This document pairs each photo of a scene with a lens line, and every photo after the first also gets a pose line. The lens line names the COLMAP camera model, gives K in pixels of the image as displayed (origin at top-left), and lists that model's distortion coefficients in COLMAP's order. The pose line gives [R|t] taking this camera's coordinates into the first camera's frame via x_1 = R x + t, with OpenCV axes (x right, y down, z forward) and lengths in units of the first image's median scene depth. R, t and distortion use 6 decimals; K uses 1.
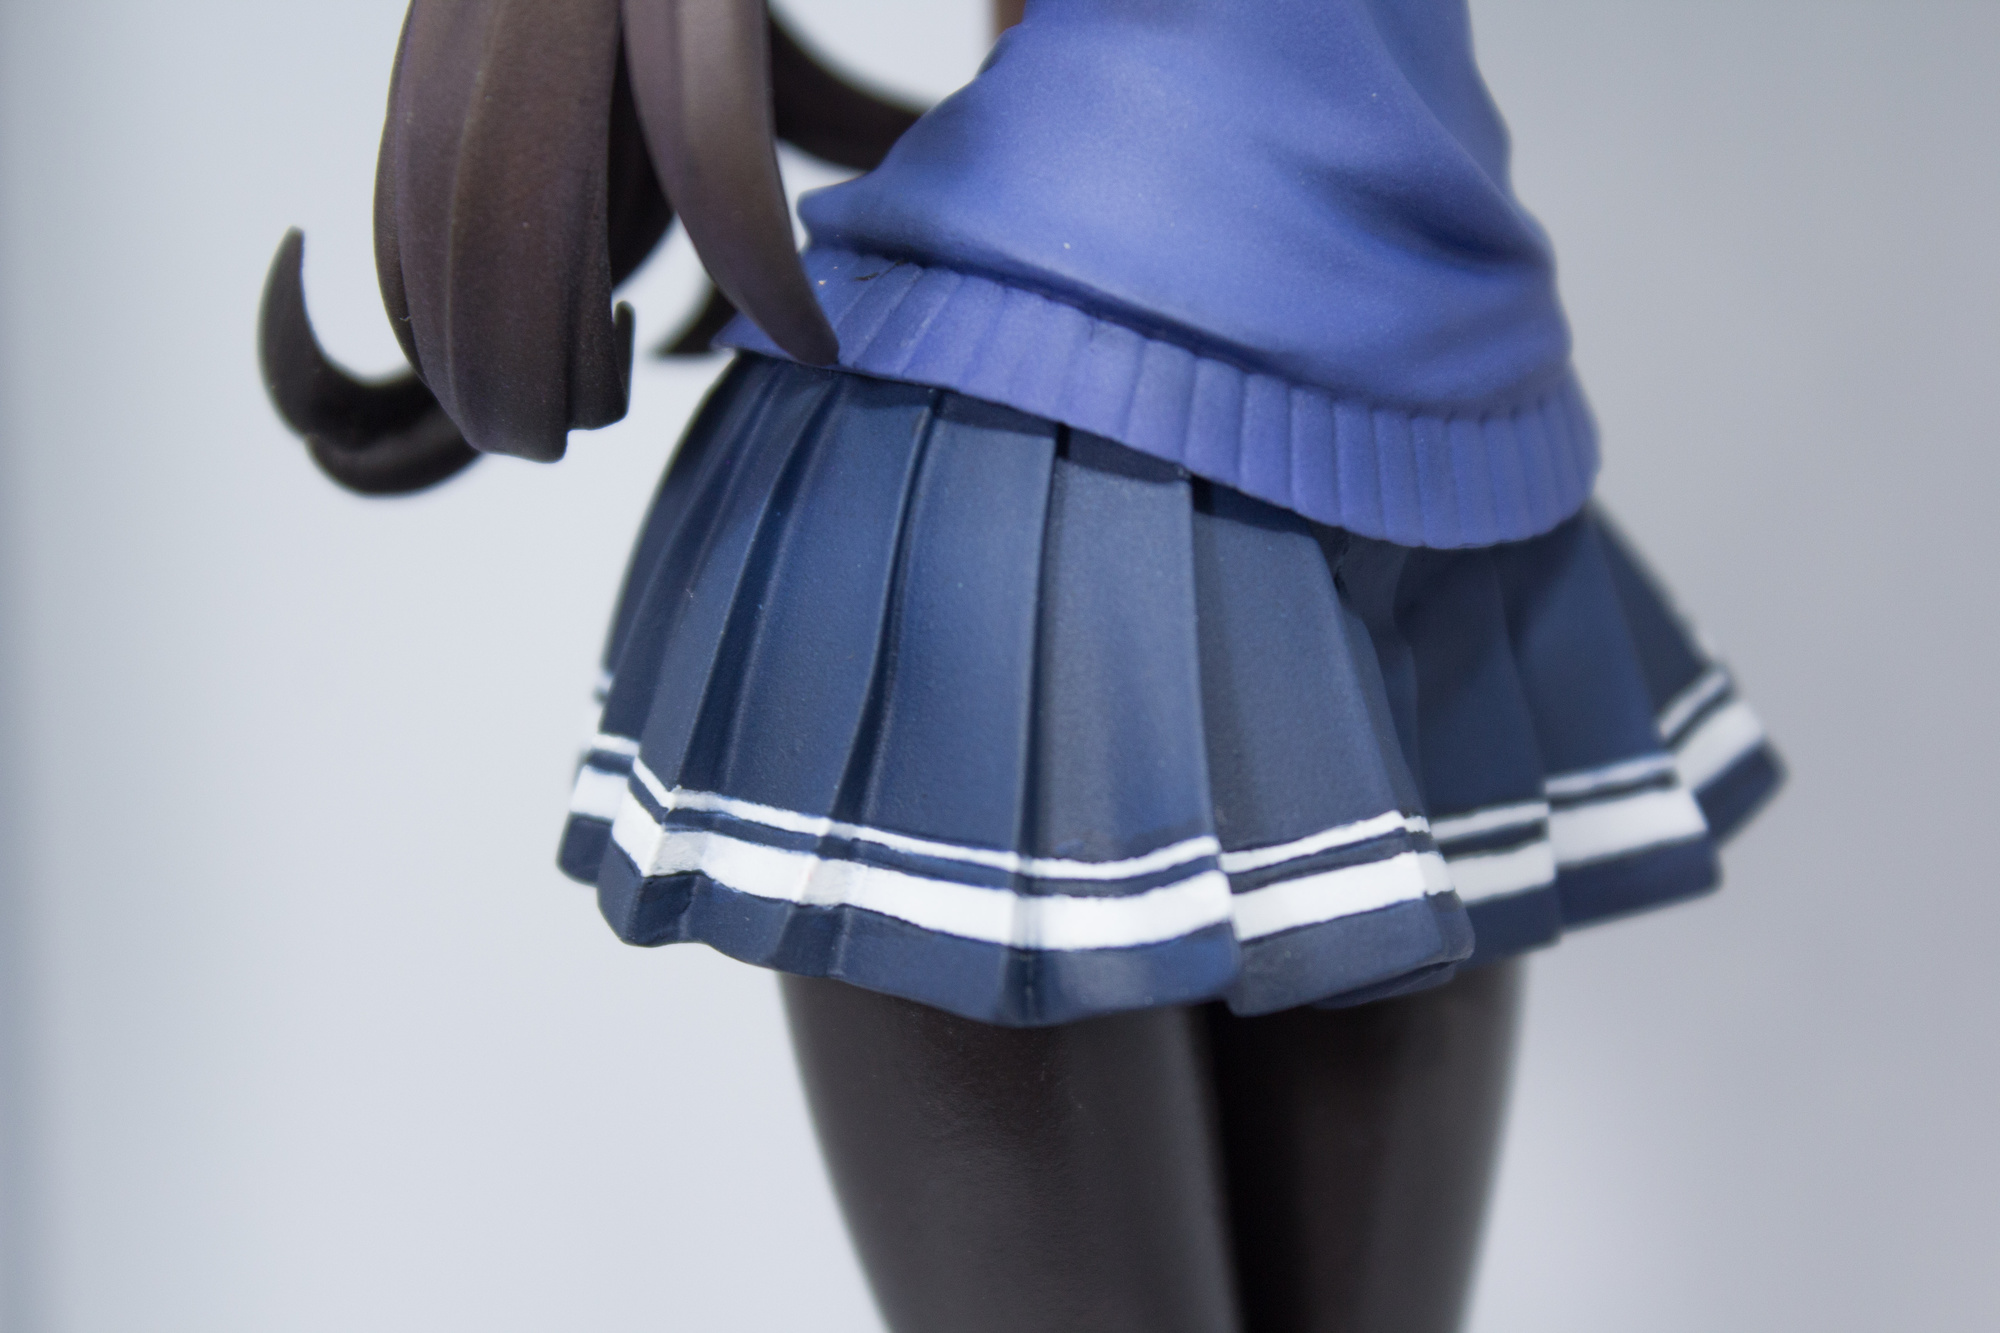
lens RADIAL K [[4770.8, 0, 993.8], [0, 4770.8, 672.4], [0, 0, 1]] dist [0.084703, 0.000000]
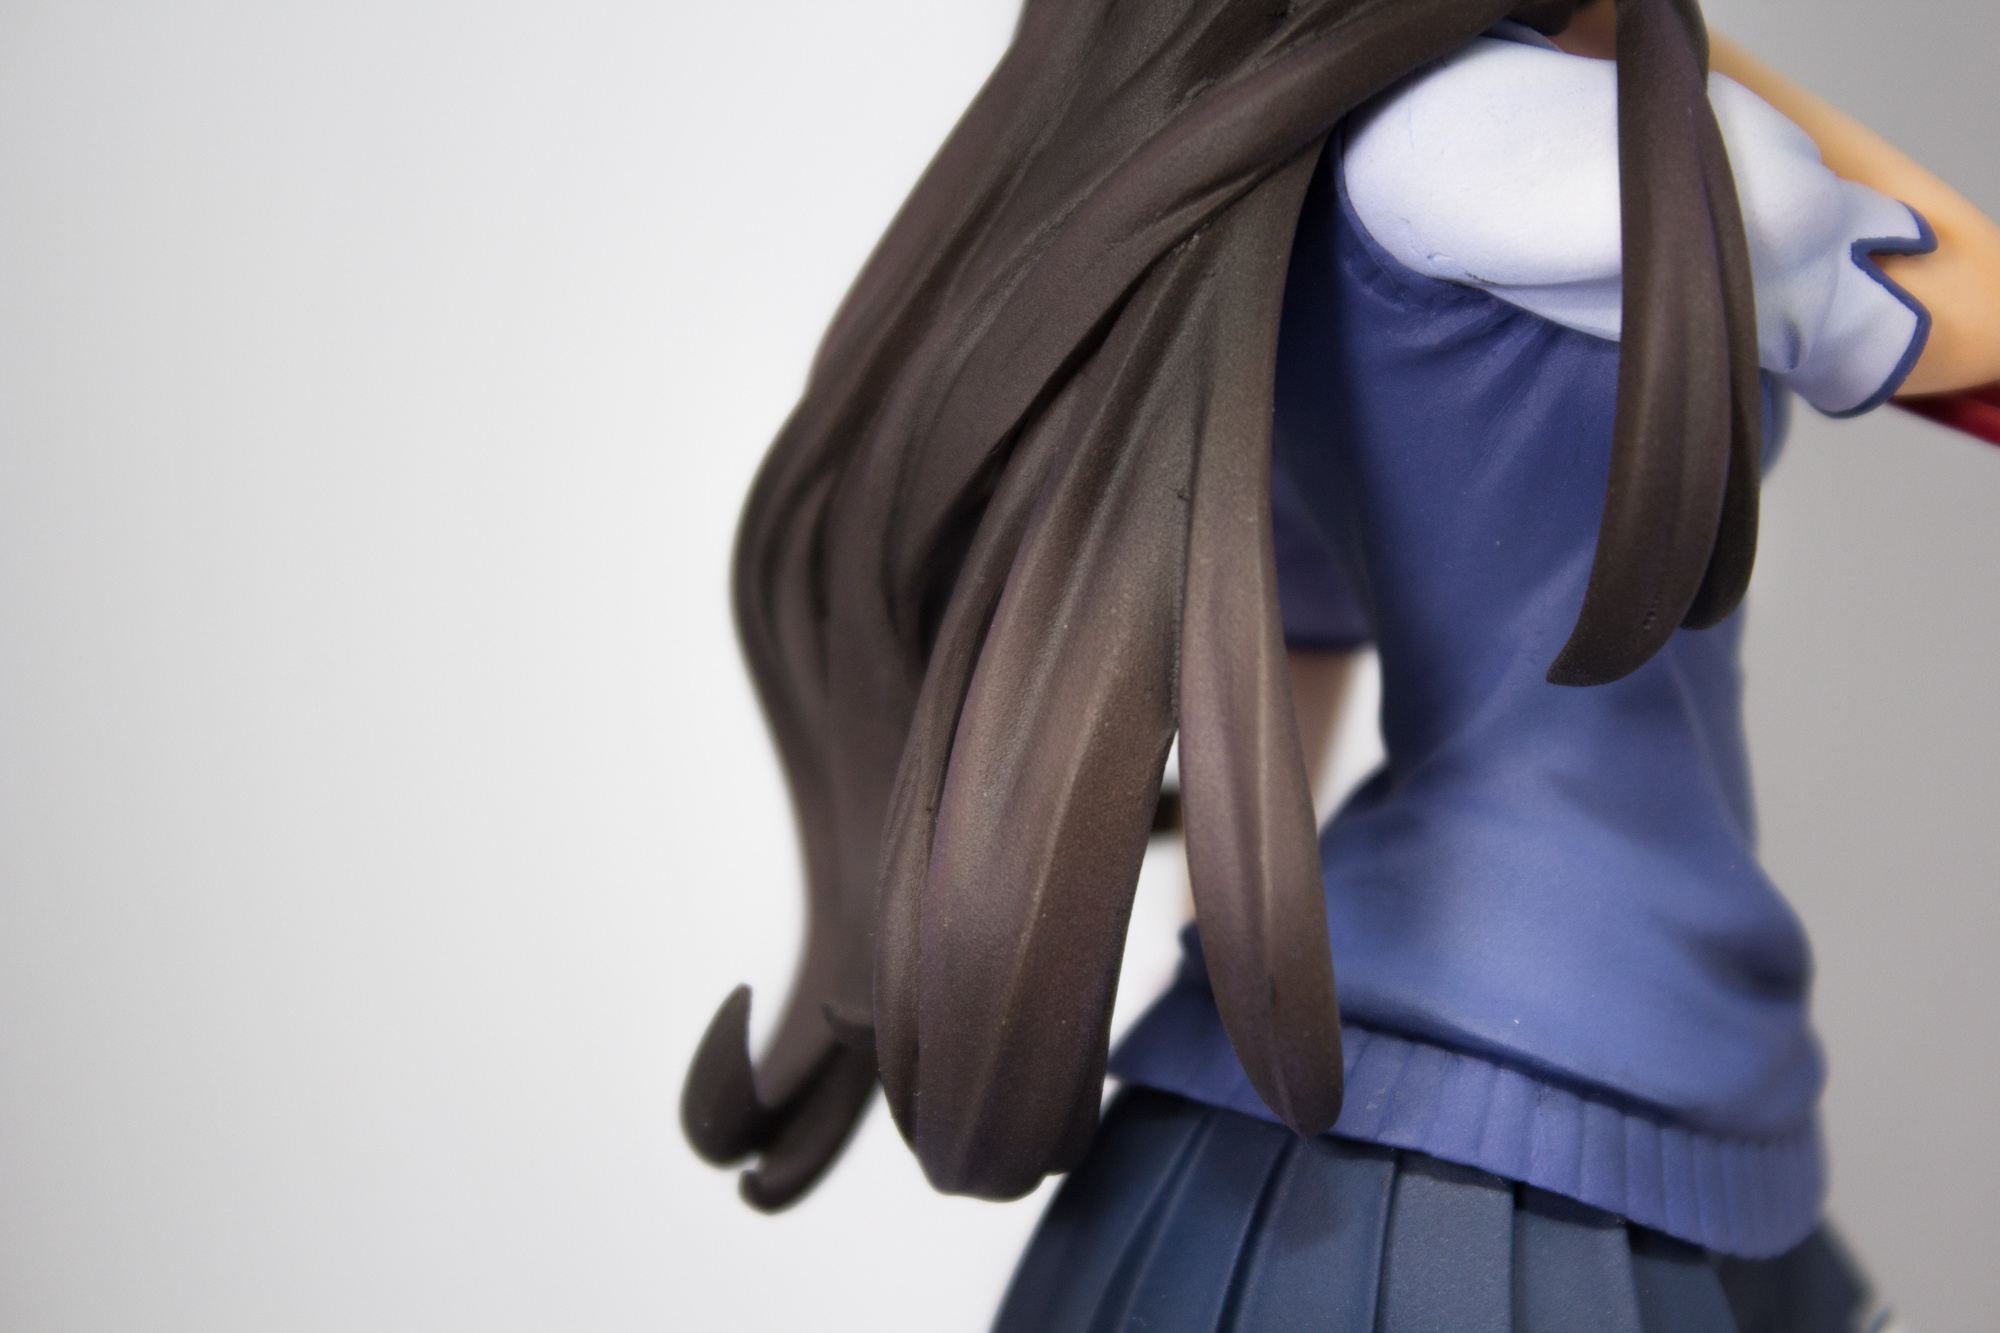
lens RADIAL K [[4770.8, 0, 1016.5], [0, 4770.8, 706.8], [0, 0, 1]] dist [0.084703, 0.000000]
pose [[0.969006, -0.014162, 0.246633, -0.376642], [0.015896, 0.999861, -0.005044, -0.159804], [-0.246527, 0.008808, 0.969096, -0.067273]]
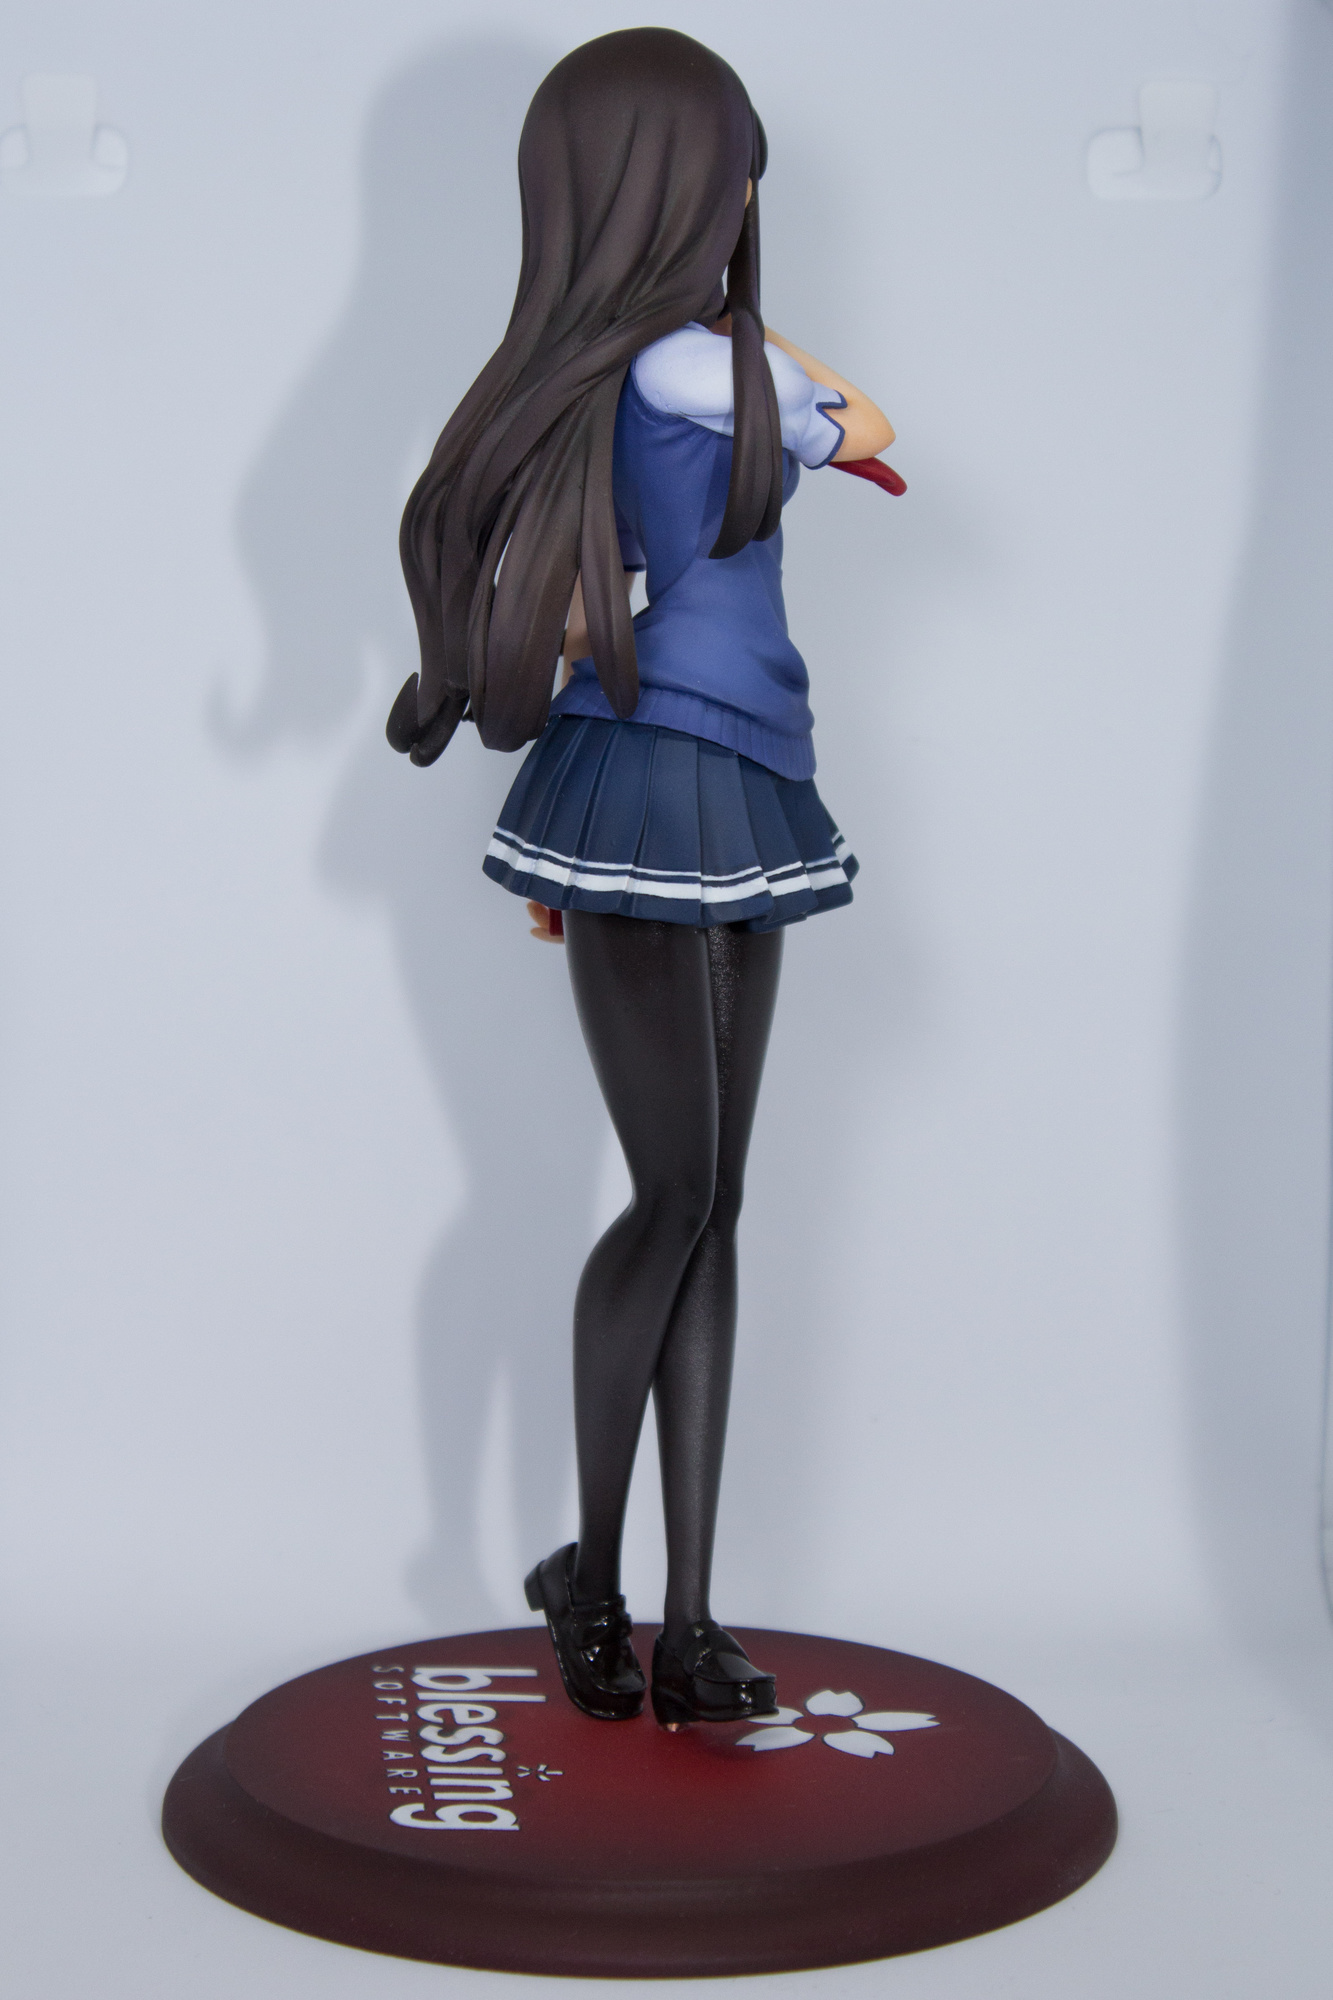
lens RADIAL K [[4770.8, 0, 684.1], [0, 4770.8, 1009.9], [0, 0, 1]] dist [0.084703, 0.000000]
pose [[0.936413, -0.015137, 0.350574, -1.096278], [0.023075, 0.999563, -0.018474, 0.183994], [-0.350142, 0.025389, 0.936353, -1.928540]]
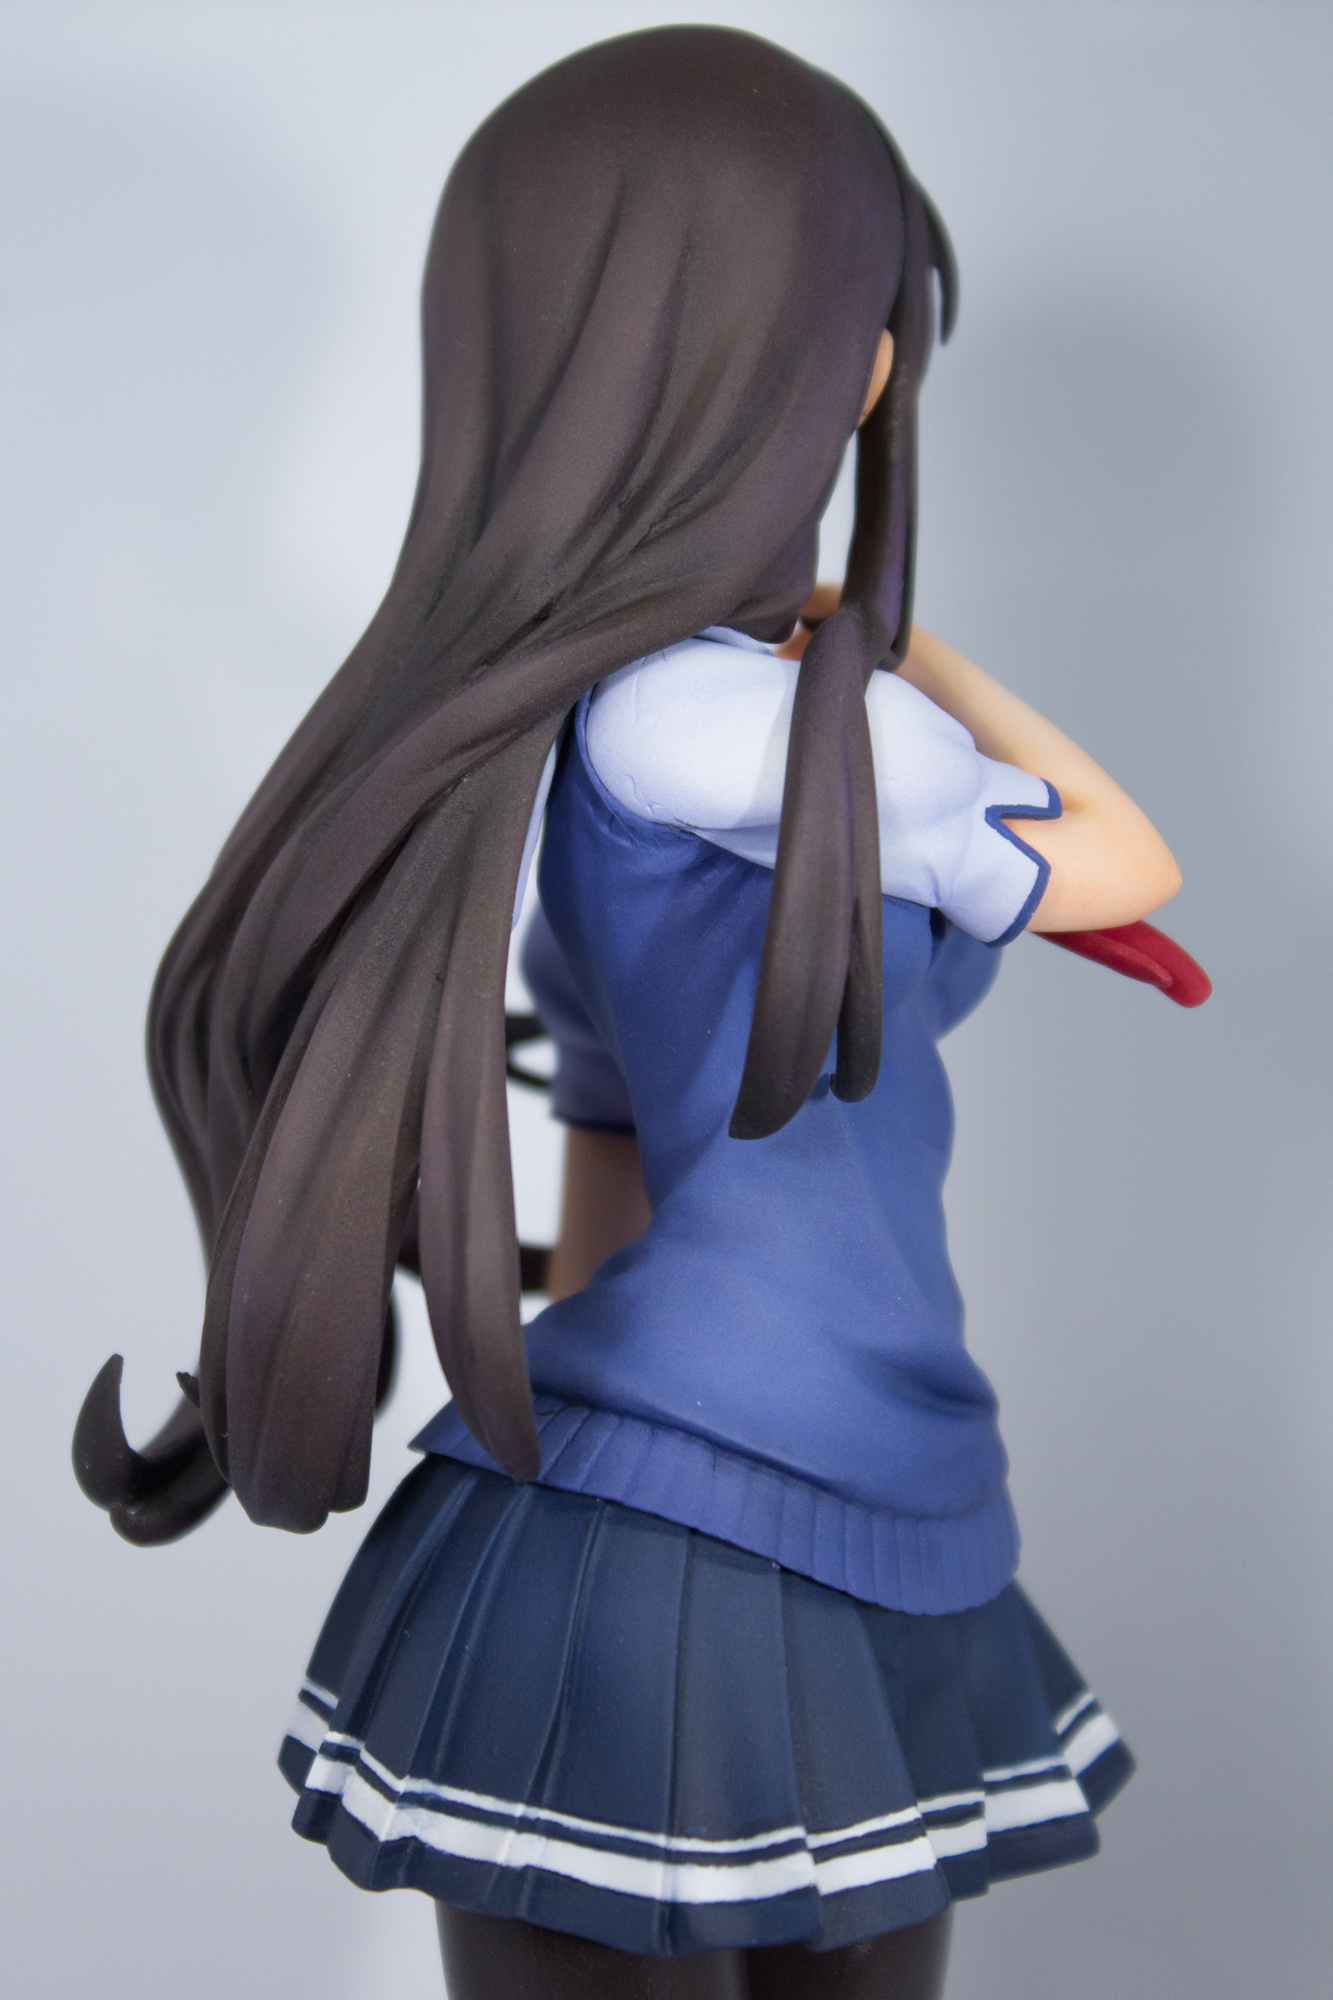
lens RADIAL K [[4770.8, 0, 600.9], [0, 4770.8, 966.6], [0, 0, 1]] dist [0.084703, 0.000000]
pose [[0.989216, 0.042943, 0.140029, -0.221224], [-0.028646, 0.994314, -0.102560, -0.071613], [-0.143637, 0.097442, 0.984821, -0.427462]]
